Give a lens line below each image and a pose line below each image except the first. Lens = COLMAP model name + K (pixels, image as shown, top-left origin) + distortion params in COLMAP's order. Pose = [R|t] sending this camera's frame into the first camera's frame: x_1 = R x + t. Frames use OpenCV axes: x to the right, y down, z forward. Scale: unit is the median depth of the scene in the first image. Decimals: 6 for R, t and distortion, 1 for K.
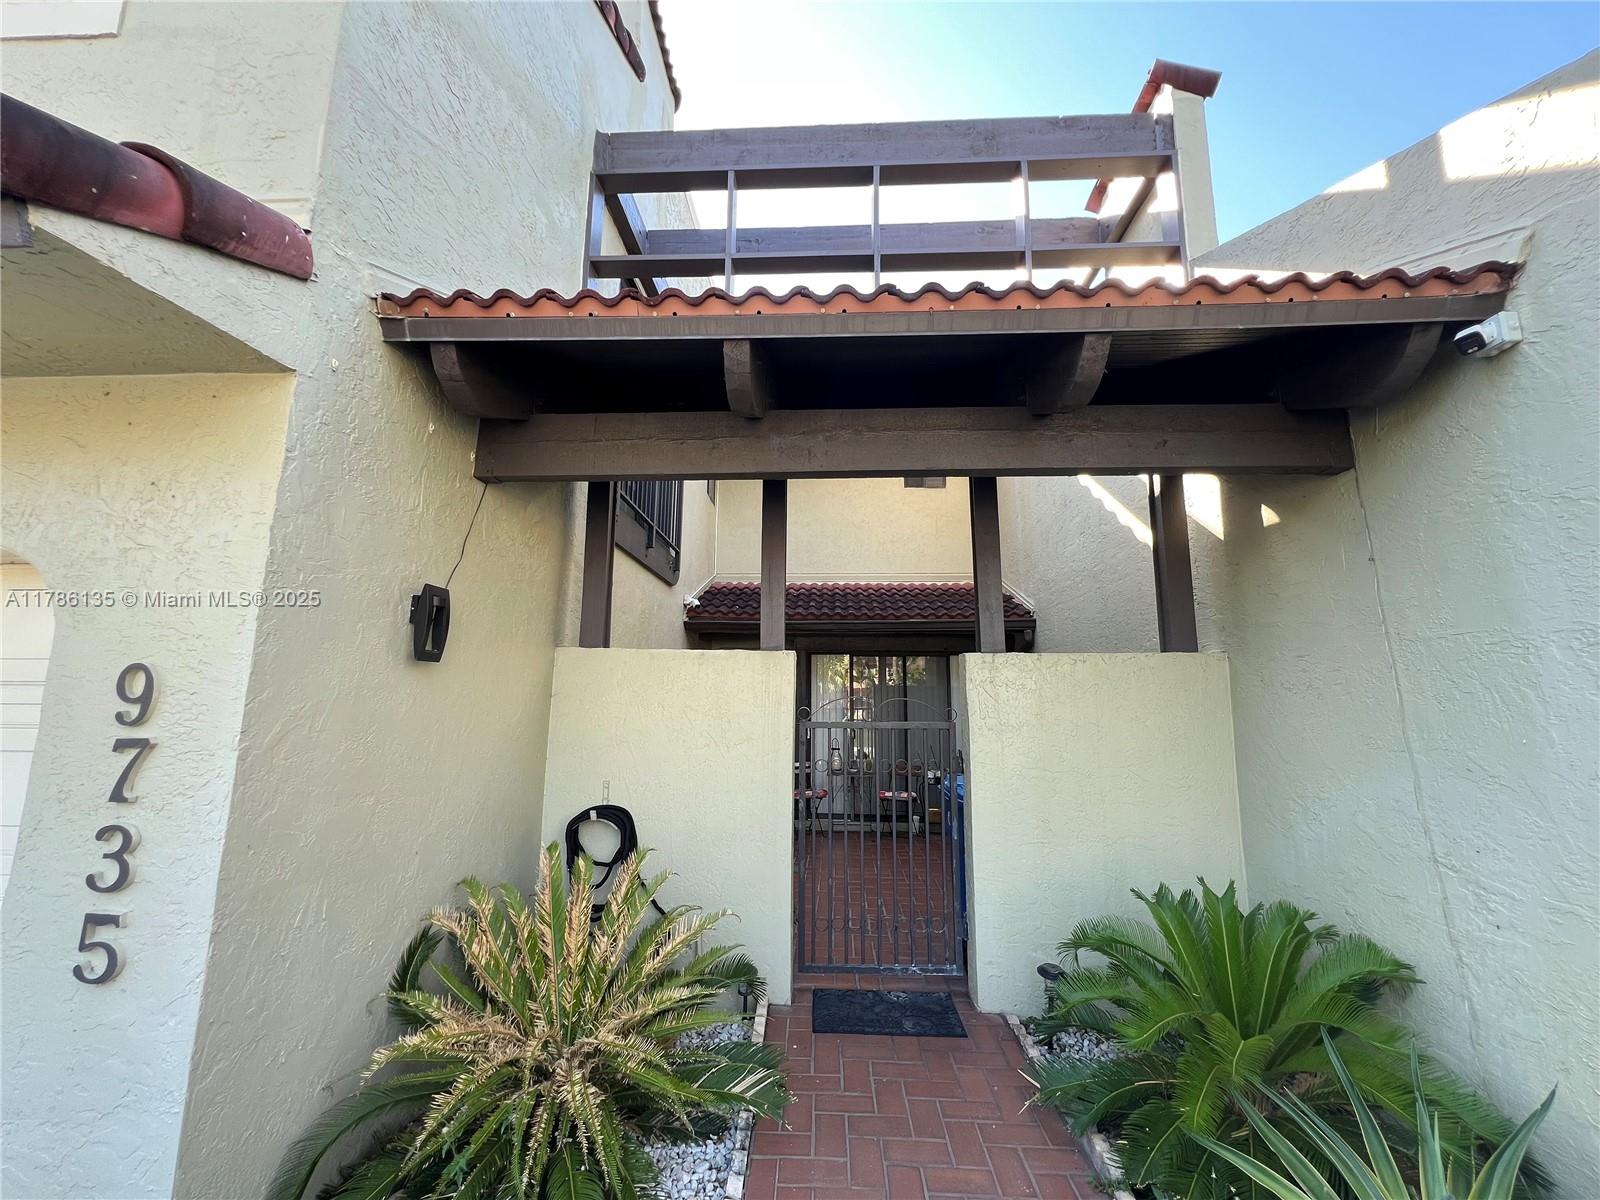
lens RADIAL K [[638.4, 0, 797.4], [0, 638.4, 600.9], [0, 0, 1]] dist [-0.001455, 0.000452]
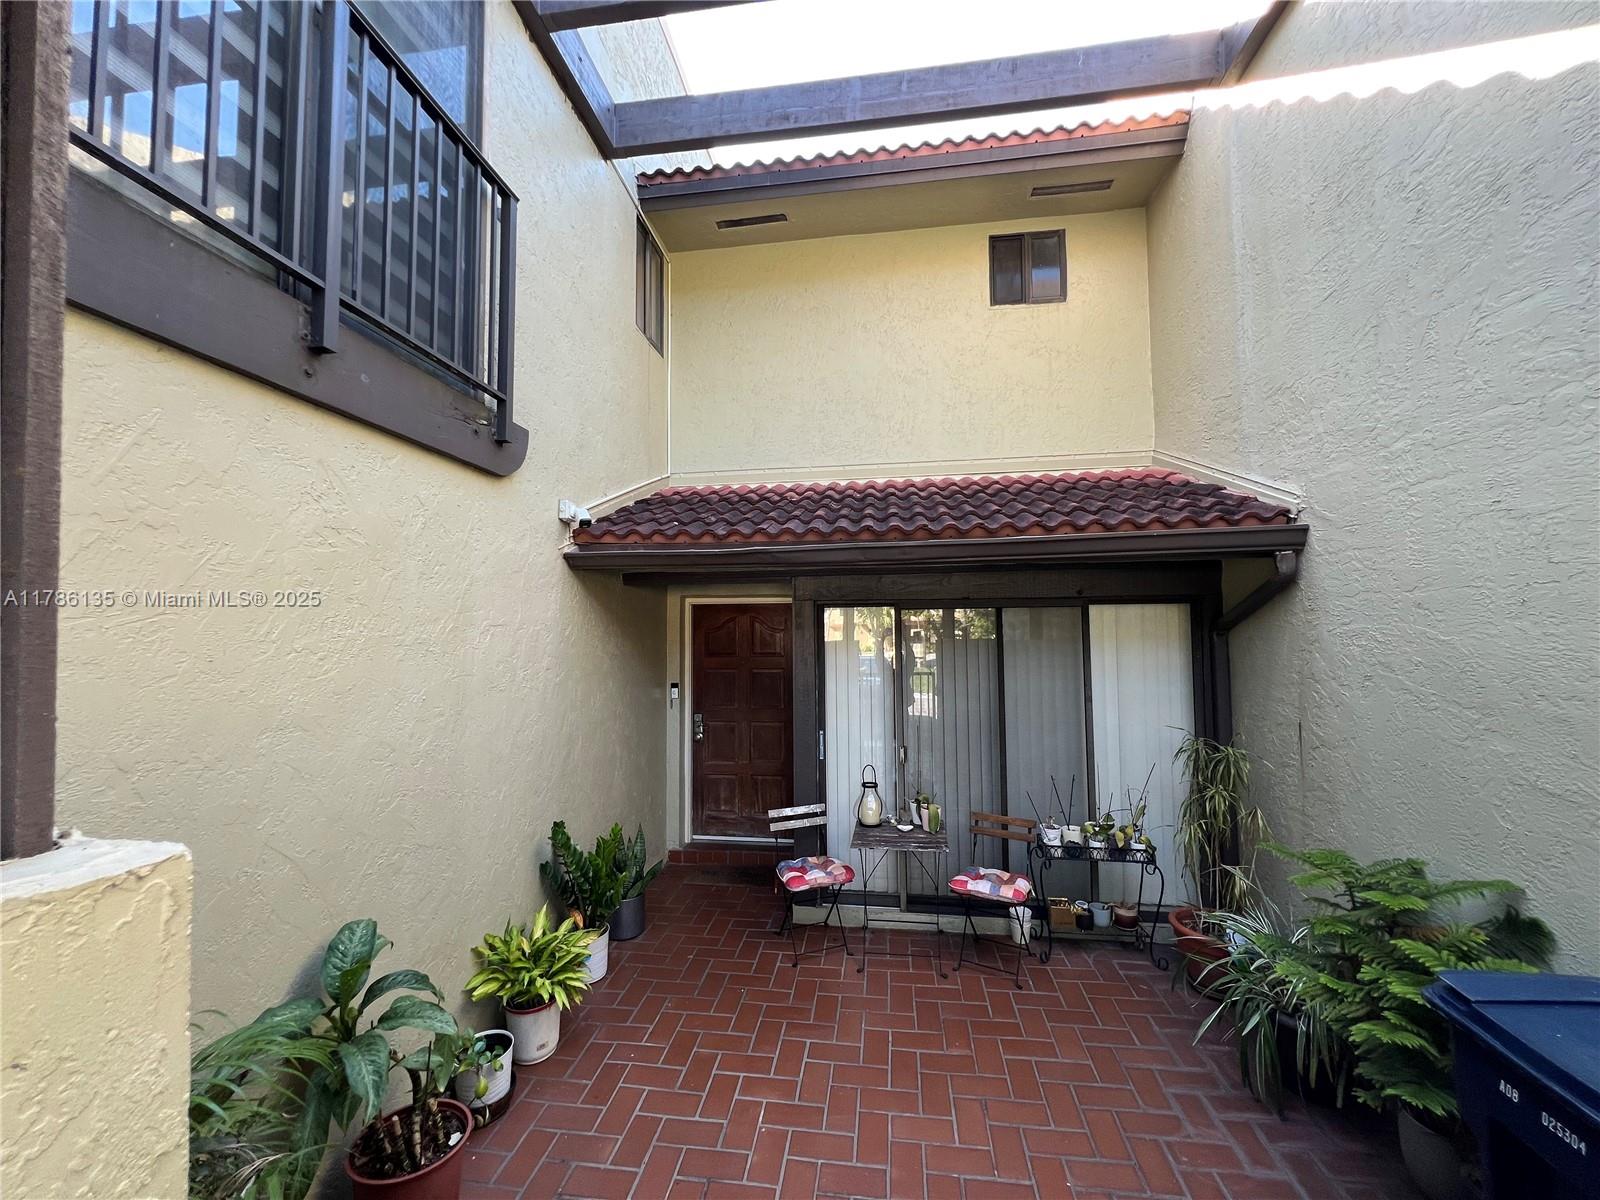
lens RADIAL K [[638.4, 0, 793.9], [0, 638.4, 594.2], [0, 0, 1]] dist [-0.001455, 0.000452]
pose [[0.995563, -0.020699, -0.091797, 0.121203], [0.029726, 0.994733, 0.098093, 0.047276], [0.089283, -0.100387, 0.990934, 1.186273]]
